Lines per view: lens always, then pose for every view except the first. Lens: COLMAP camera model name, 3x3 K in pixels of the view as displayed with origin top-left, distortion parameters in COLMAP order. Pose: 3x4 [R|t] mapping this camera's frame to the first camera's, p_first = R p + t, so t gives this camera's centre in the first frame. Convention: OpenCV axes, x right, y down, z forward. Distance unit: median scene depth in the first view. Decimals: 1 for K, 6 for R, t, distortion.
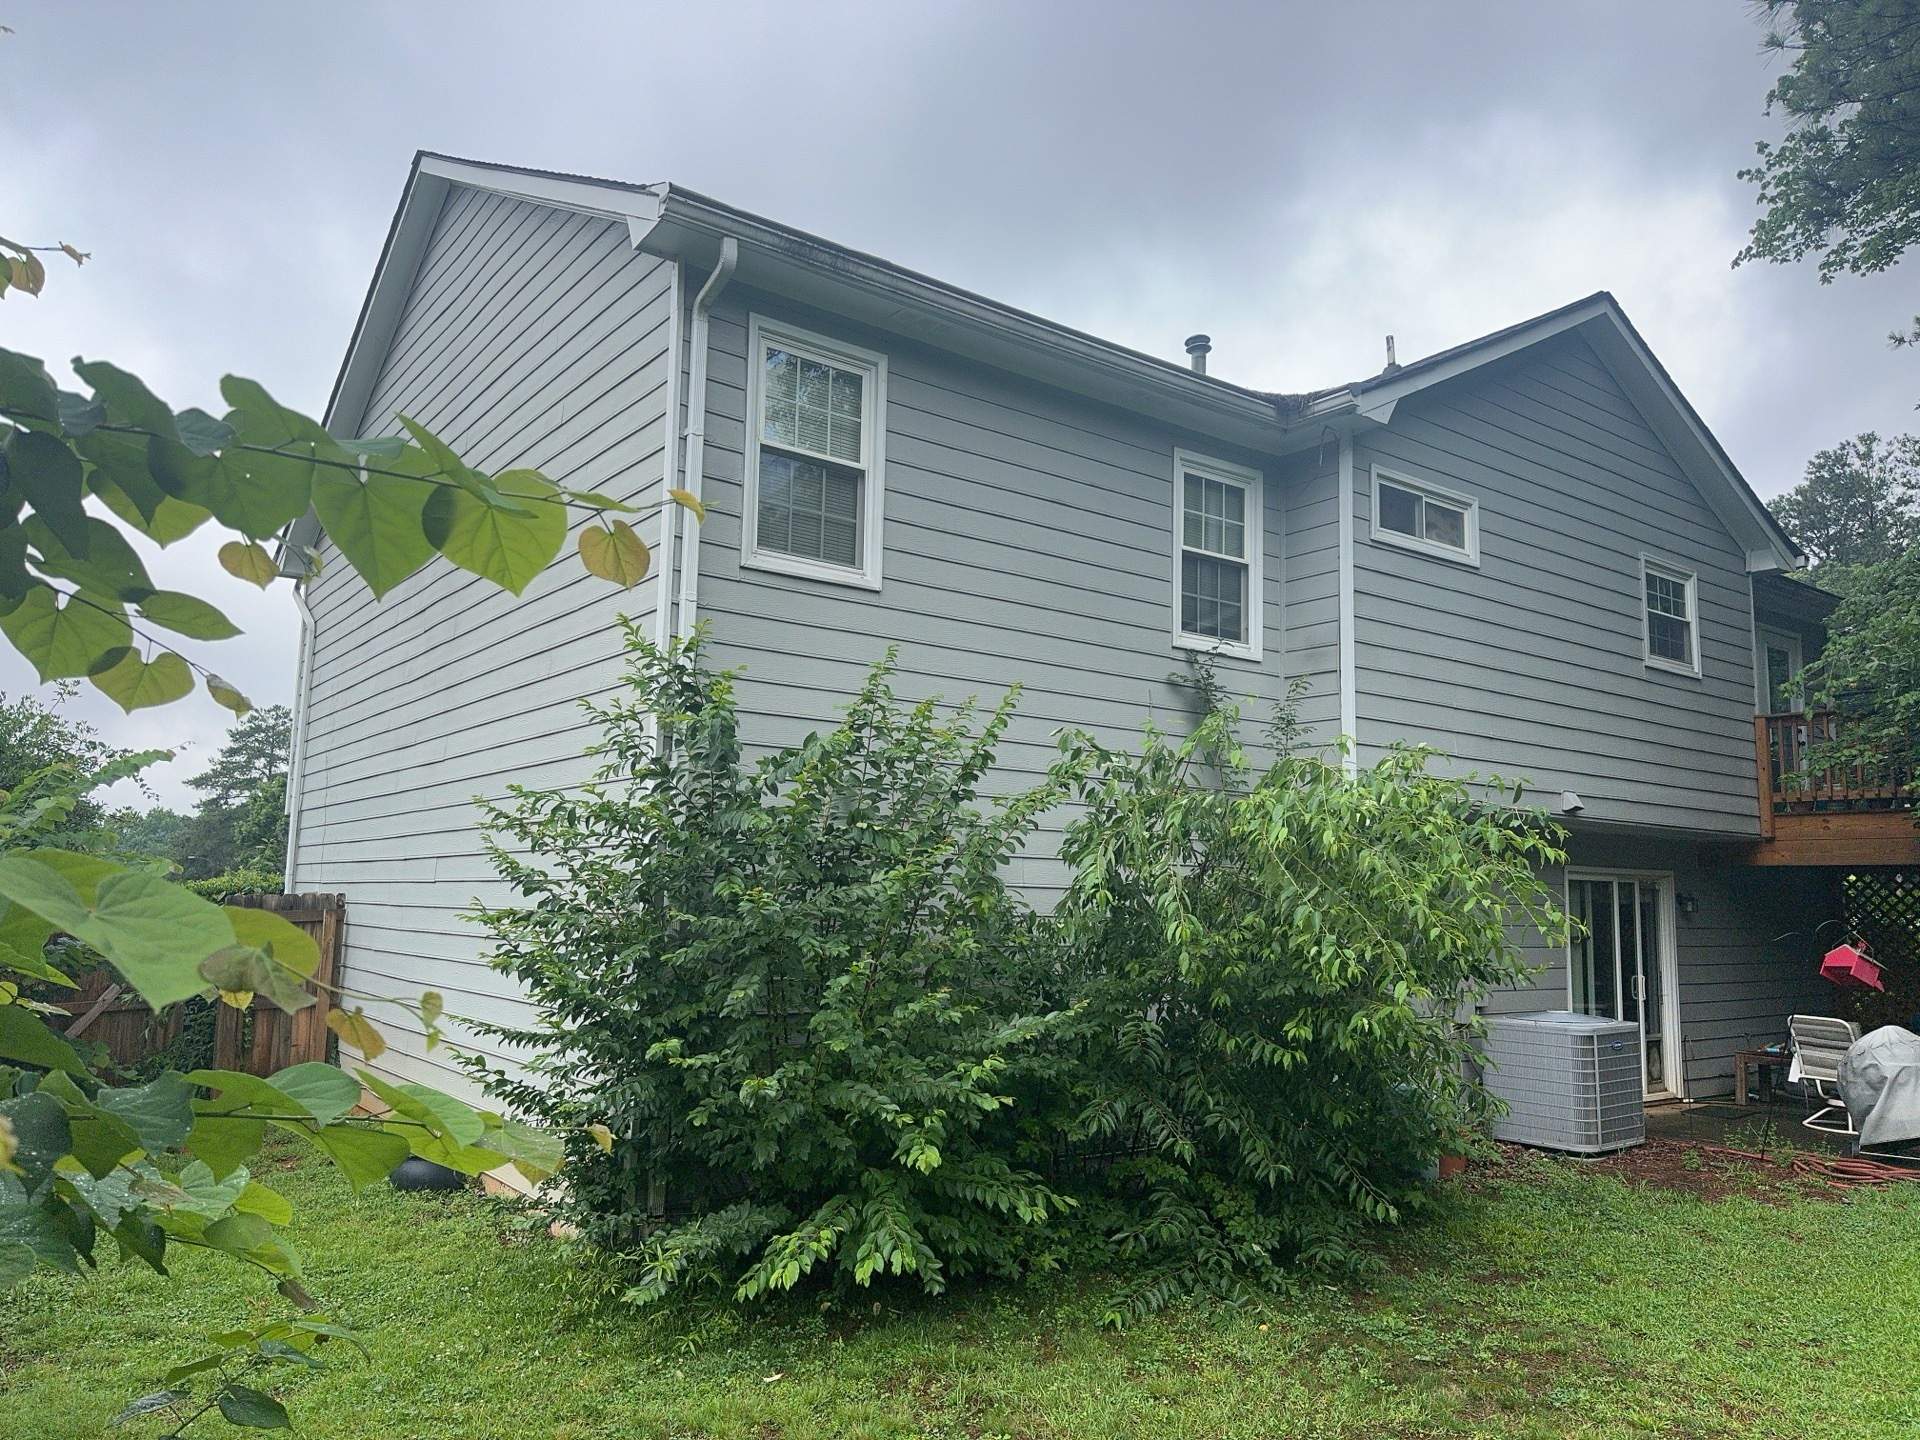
lens RADIAL K [[1356.7, 0, 960.0], [0, 1356.7, 720.0], [0, 0, 1]] dist [0.109086, -0.166396]
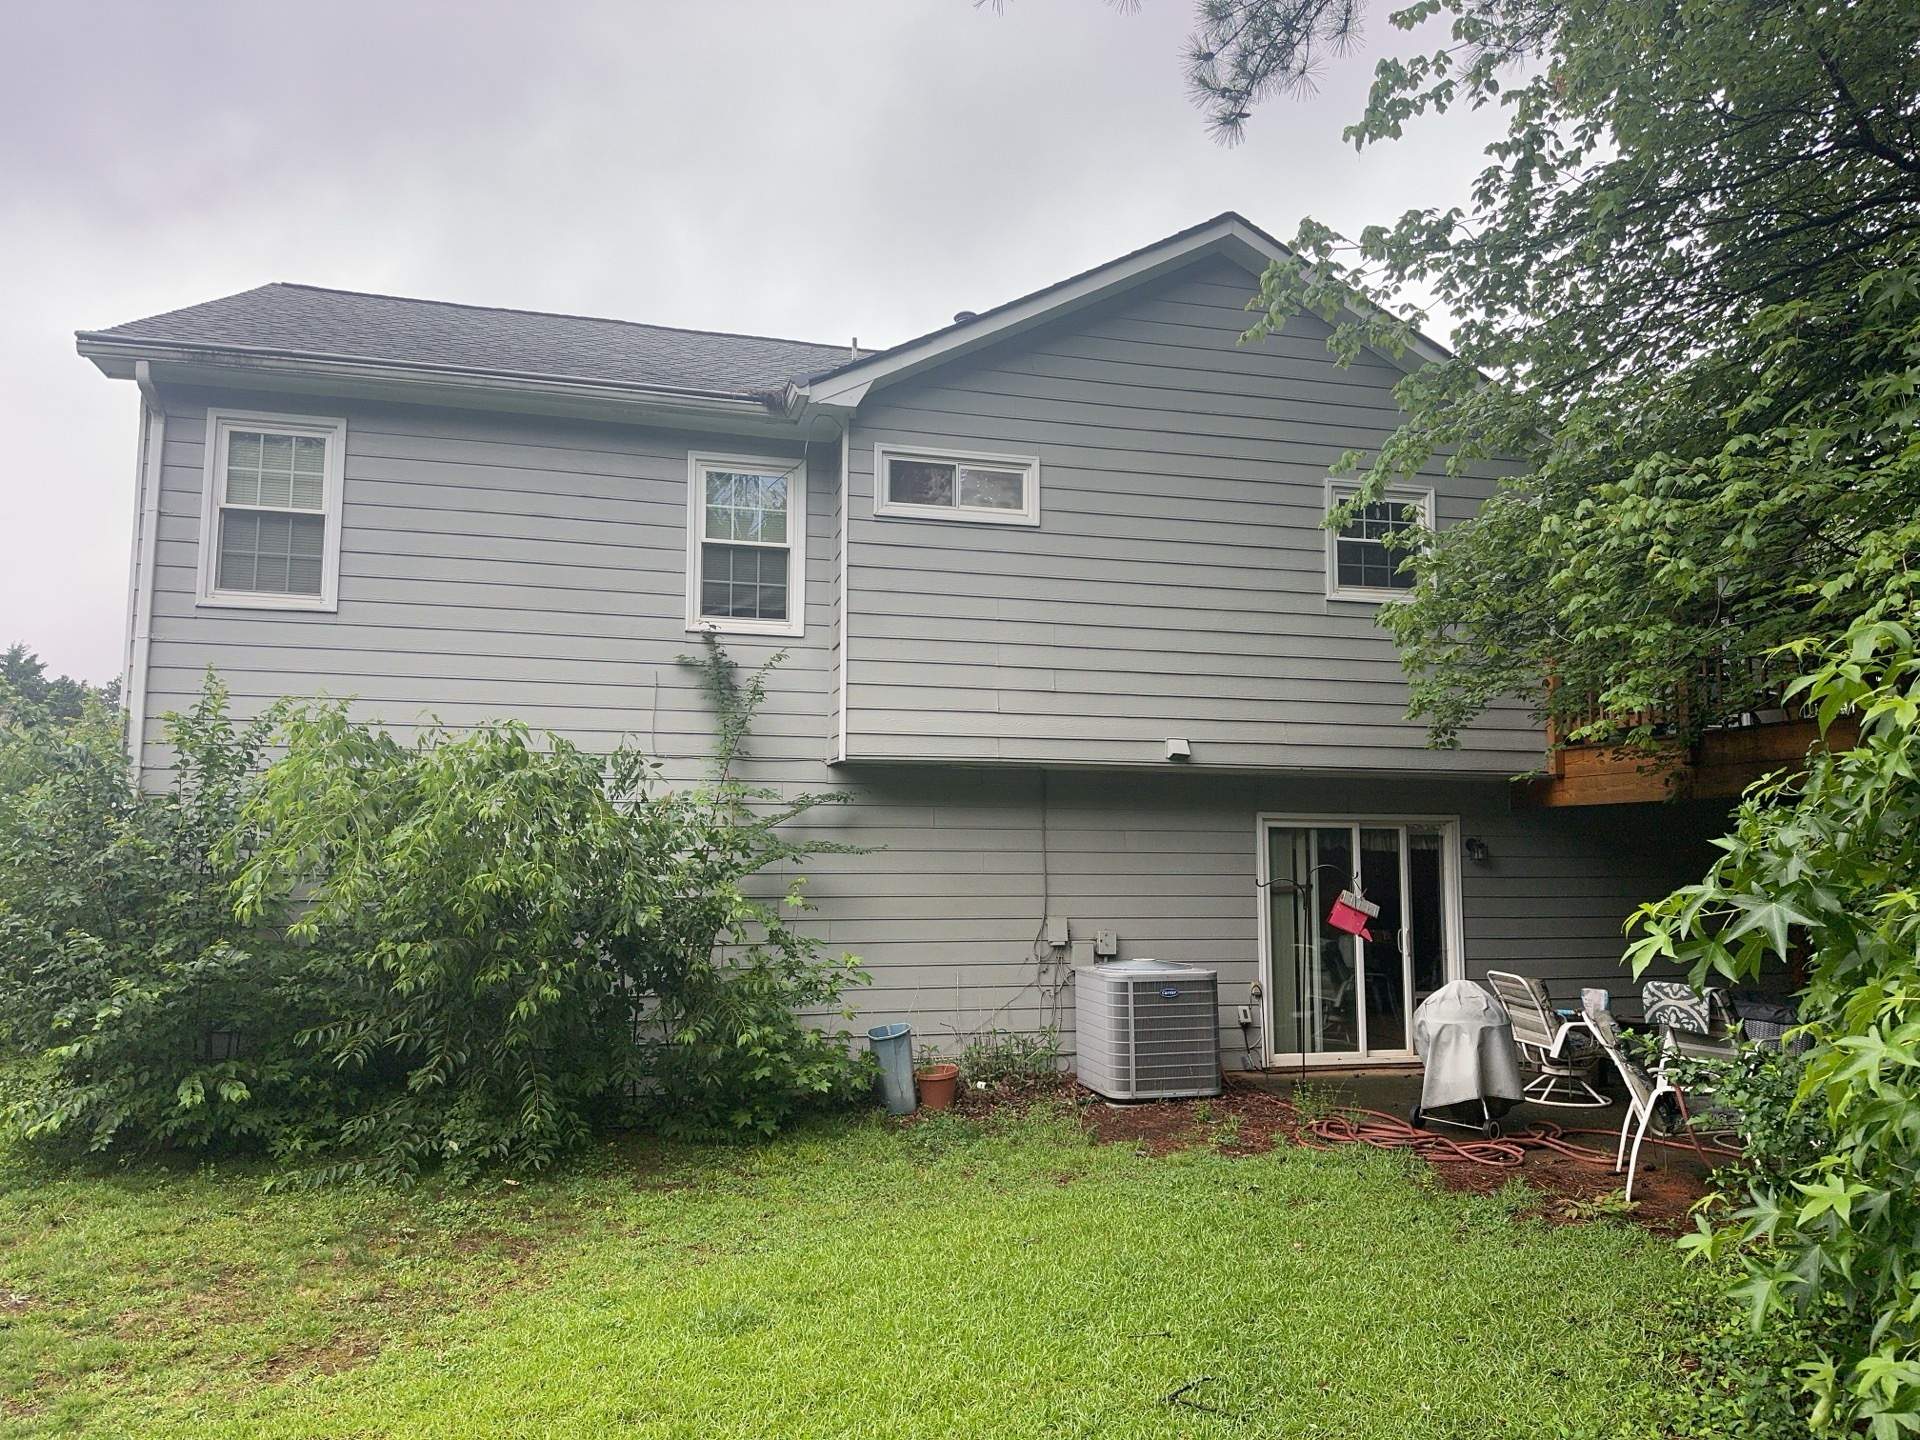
lens RADIAL K [[1356.7, 0, 960.0], [0, 1356.7, 720.0], [0, 0, 1]] dist [0.109086, -0.166396]
pose [[0.927994, -0.056818, -0.368237, 0.763224], [0.064371, 0.997892, 0.008250, 0.023718], [0.366992, -0.031360, 0.929696, 0.040561]]
